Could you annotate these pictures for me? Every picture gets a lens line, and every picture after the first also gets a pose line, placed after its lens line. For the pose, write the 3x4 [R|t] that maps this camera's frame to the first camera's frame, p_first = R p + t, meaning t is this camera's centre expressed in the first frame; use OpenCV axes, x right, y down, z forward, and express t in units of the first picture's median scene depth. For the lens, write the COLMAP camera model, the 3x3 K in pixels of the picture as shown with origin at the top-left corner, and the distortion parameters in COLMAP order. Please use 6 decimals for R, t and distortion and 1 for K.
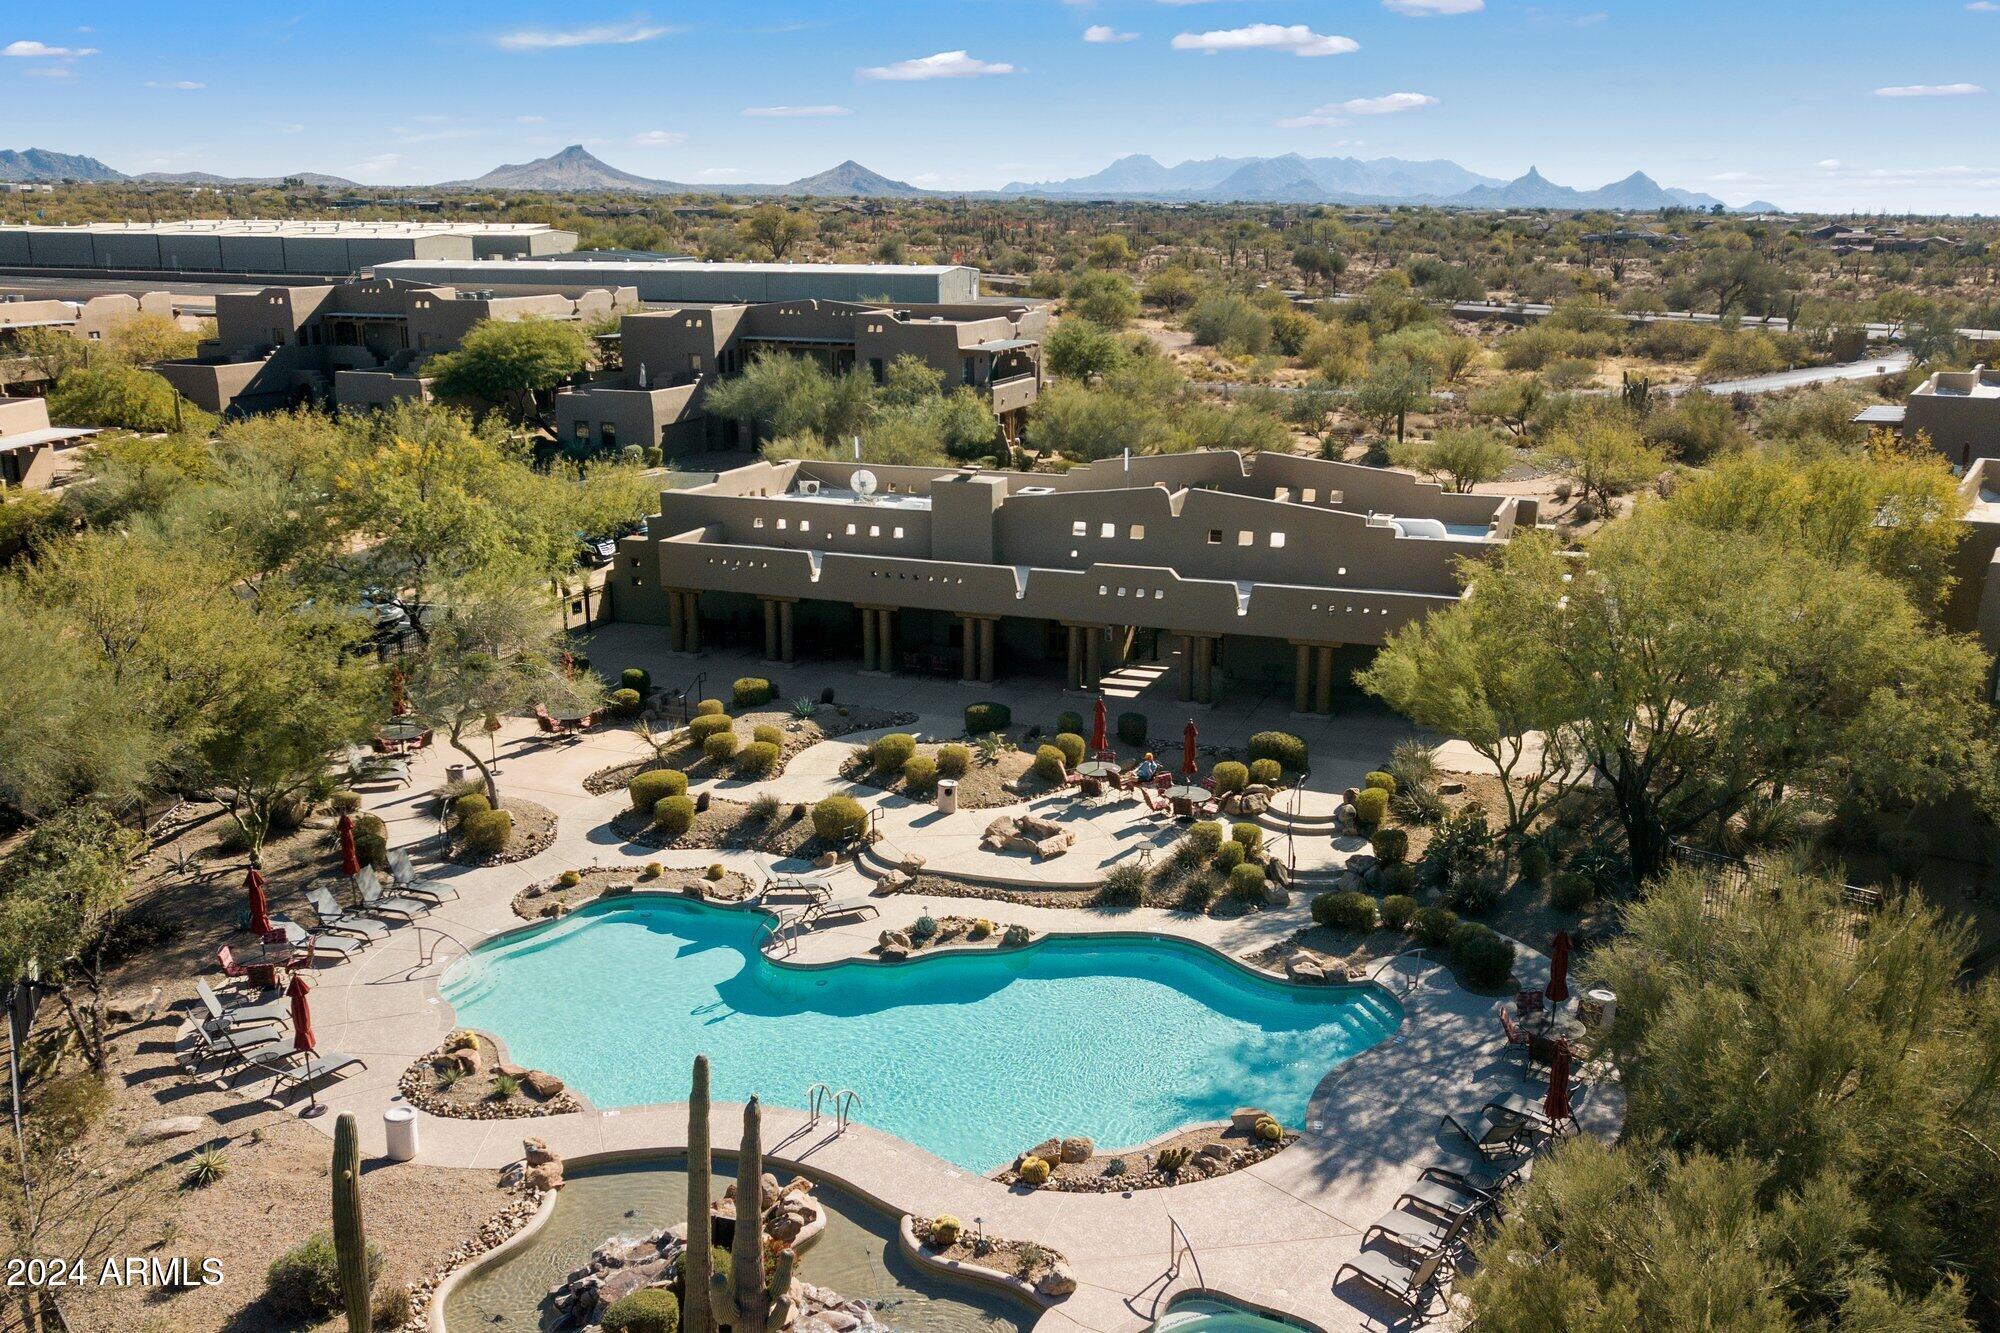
lens RADIAL K [[1747.9, 0, 1000.0], [0, 1747.9, 666.5], [0, 0, 1]] dist [0.069687, -0.001163]
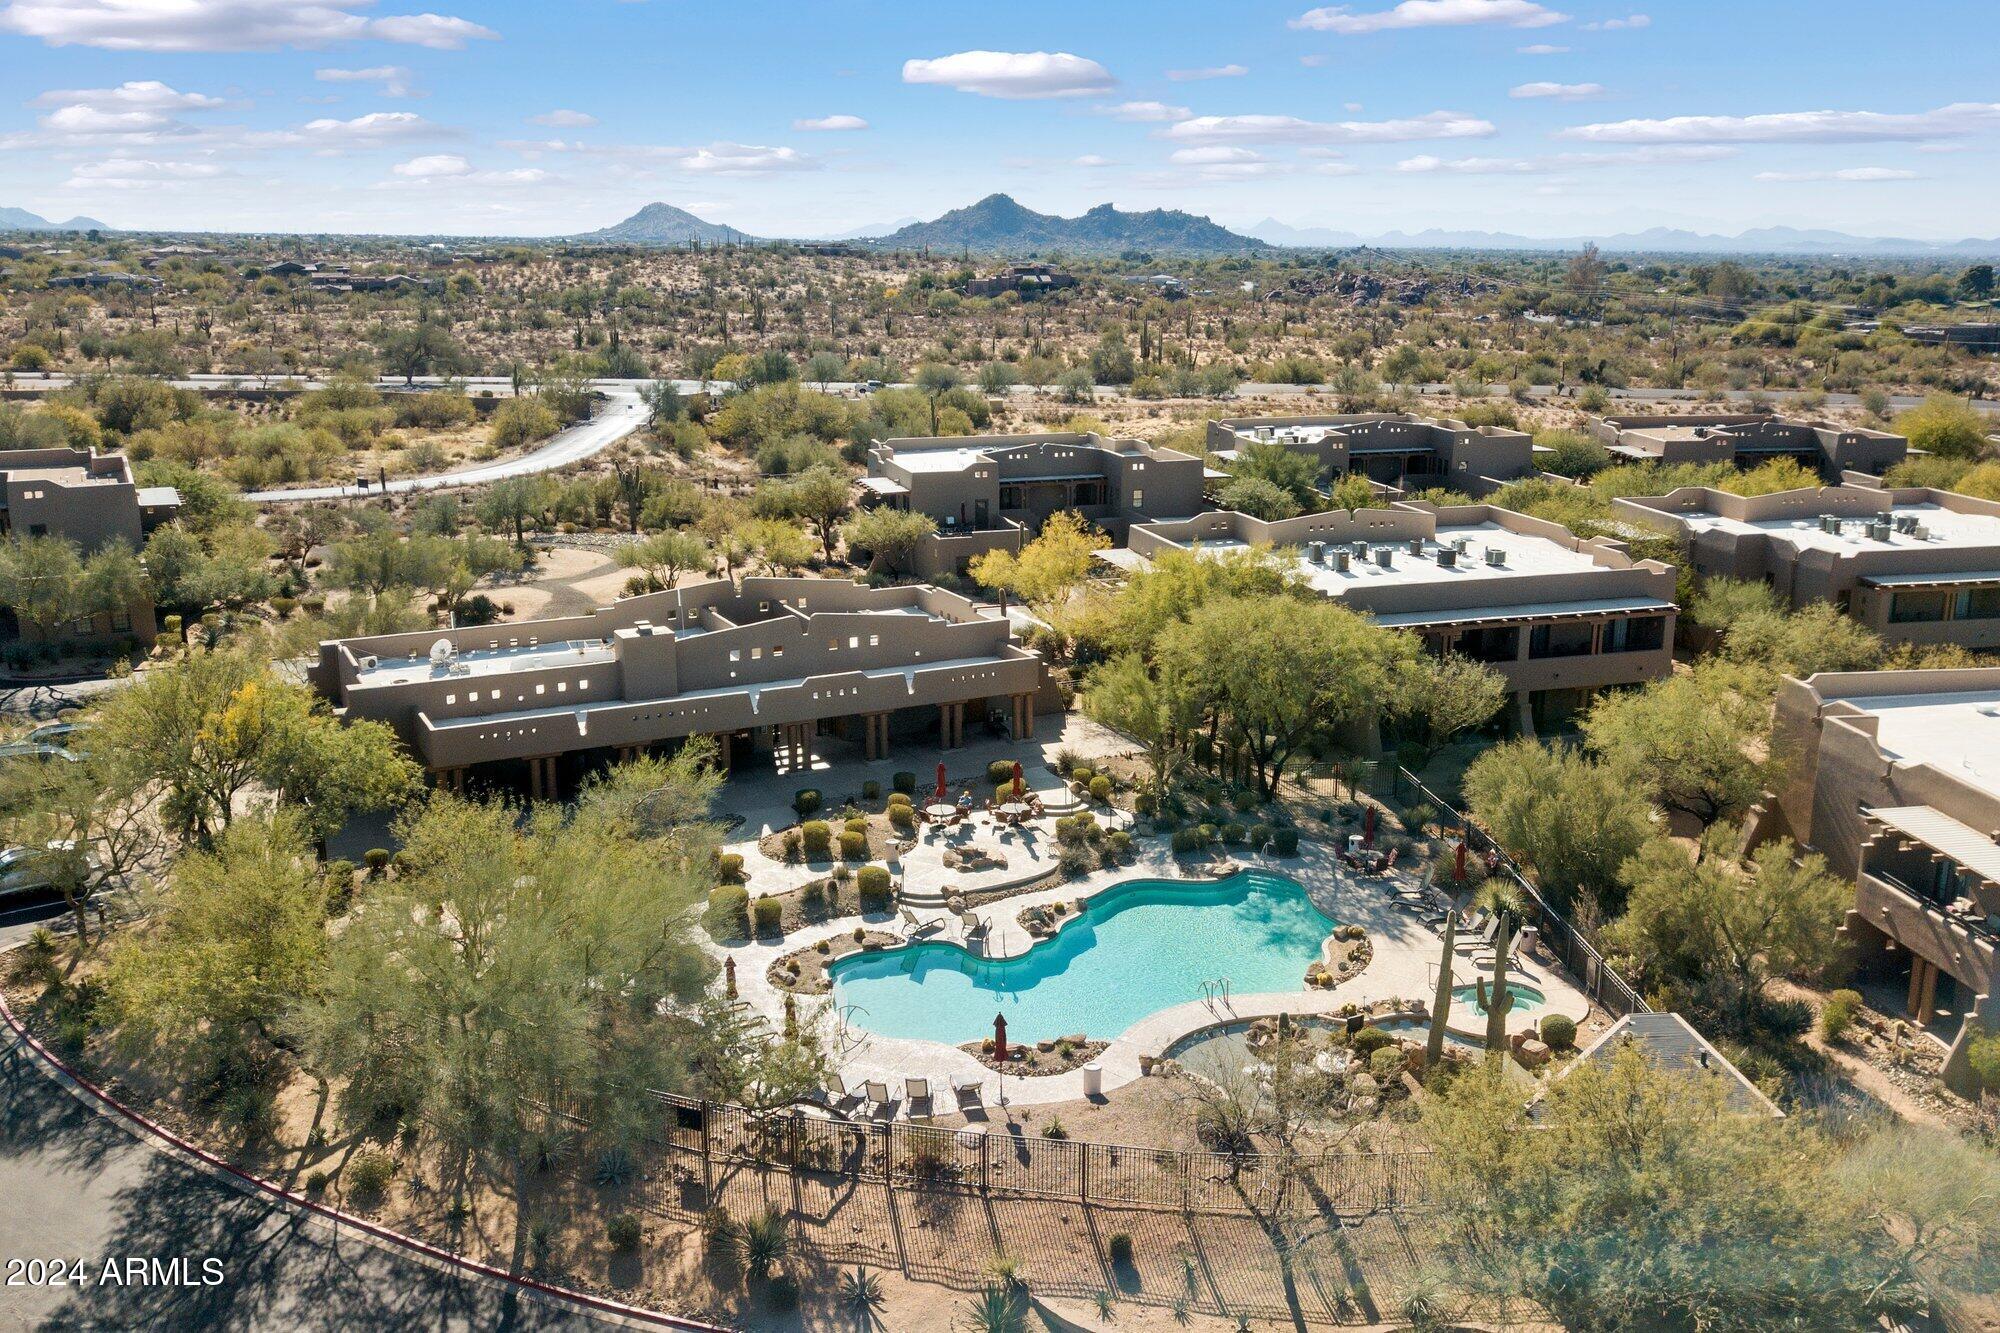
lens RADIAL K [[1747.9, 0, 1000.0], [0, 1747.9, 666.5], [0, 0, 1]] dist [0.069687, -0.001163]
pose [[0.649565, -0.170604, 0.740918, -1.041861], [0.184490, 0.980743, 0.064084, -0.153706], [-0.737583, 0.095065, 0.668531, -0.033233]]
